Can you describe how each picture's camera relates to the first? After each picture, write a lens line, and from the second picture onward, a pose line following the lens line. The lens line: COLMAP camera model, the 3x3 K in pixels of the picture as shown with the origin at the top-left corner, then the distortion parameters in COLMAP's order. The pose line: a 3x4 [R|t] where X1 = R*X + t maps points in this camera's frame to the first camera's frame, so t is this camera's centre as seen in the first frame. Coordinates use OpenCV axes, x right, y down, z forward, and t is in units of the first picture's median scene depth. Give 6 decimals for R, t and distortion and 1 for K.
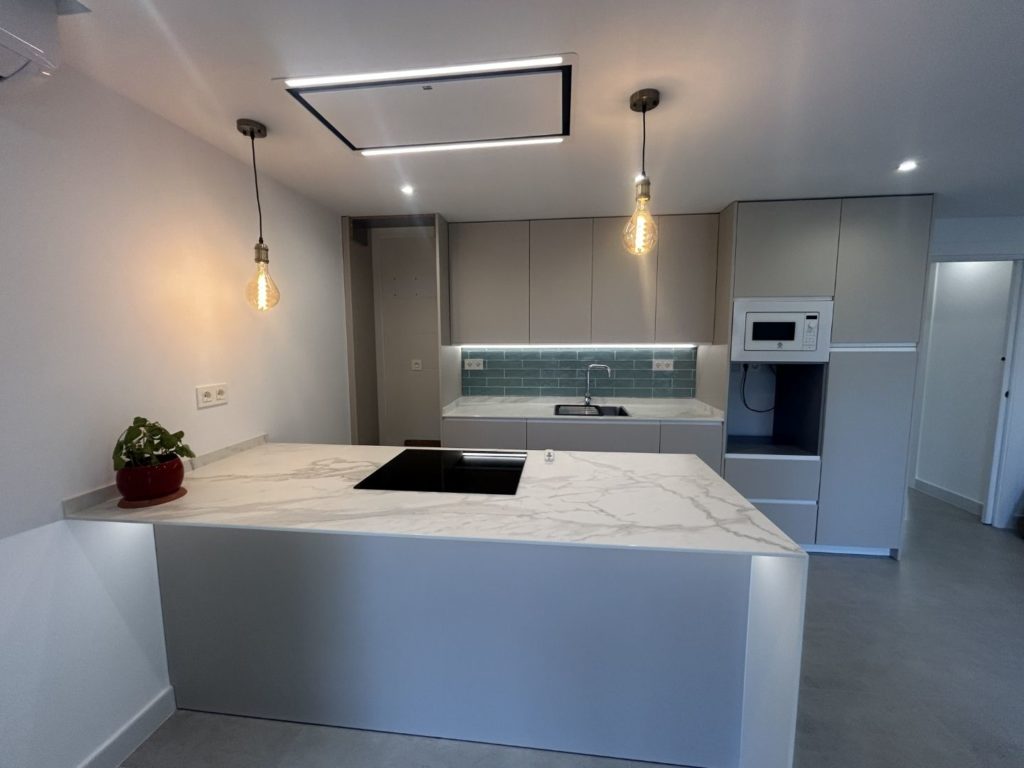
lens RADIAL K [[412.6, 0, 511.2], [0, 412.6, 381.4], [0, 0, 1]] dist [-0.004444, 0.002258]
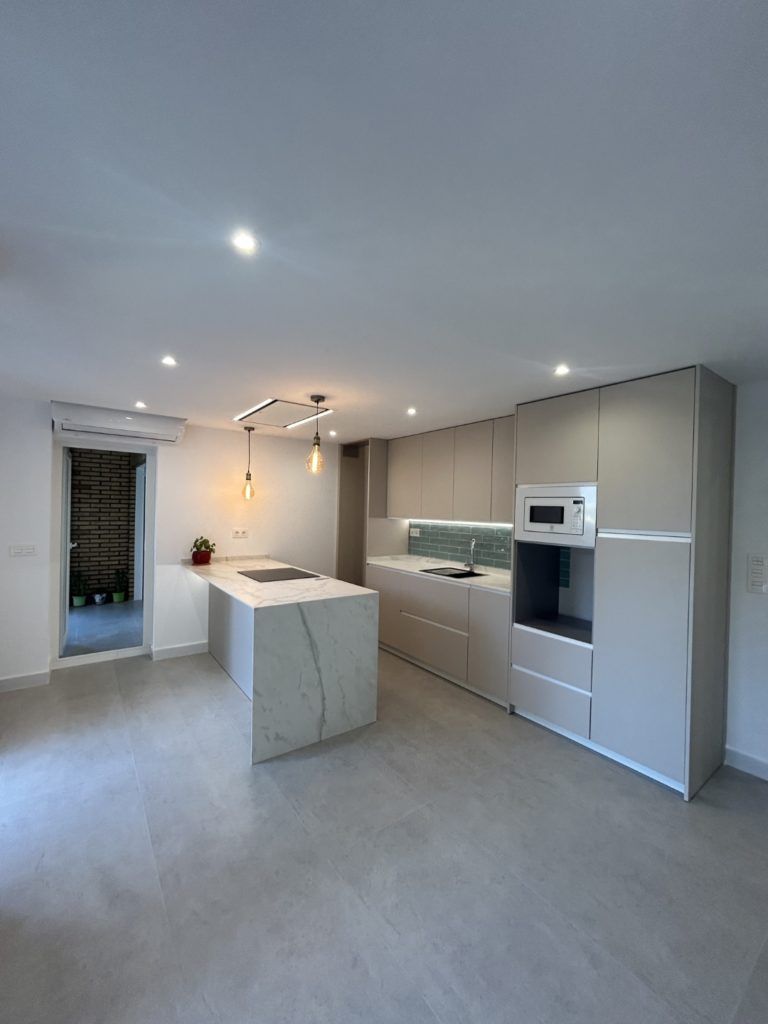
lens RADIAL K [[409.6, 0, 384.0], [0, 409.6, 512.0], [0, 0, 1]] dist [-0.003261, -0.000308]
pose [[0.683709, 0.024426, -0.729345, 1.152536], [-0.101217, 0.992954, -0.061629, -0.019710], [0.722701, 0.115958, 0.681364, -0.043154]]
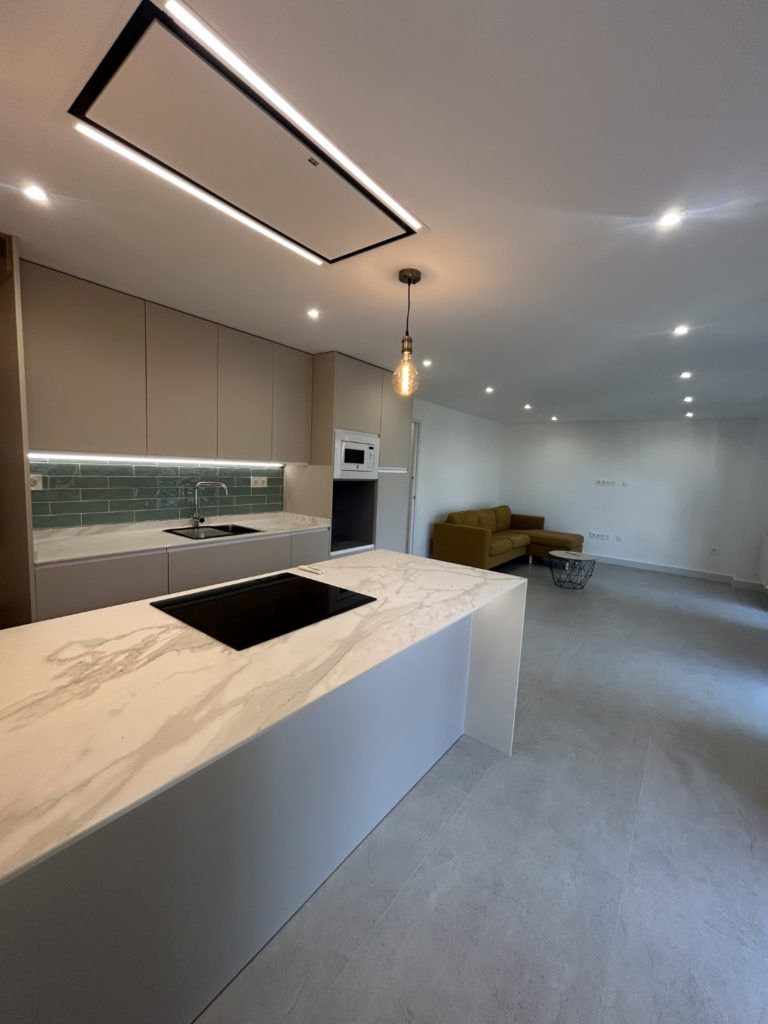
lens RADIAL K [[412.6, 0, 385.7], [0, 412.6, 512.0], [0, 0, 1]] dist [-0.004444, 0.002258]
pose [[0.505621, -0.066550, 0.860185, -0.496300], [0.041134, 0.997746, 0.053014, -0.007566], [-0.861774, 0.008578, 0.507219, 0.232719]]
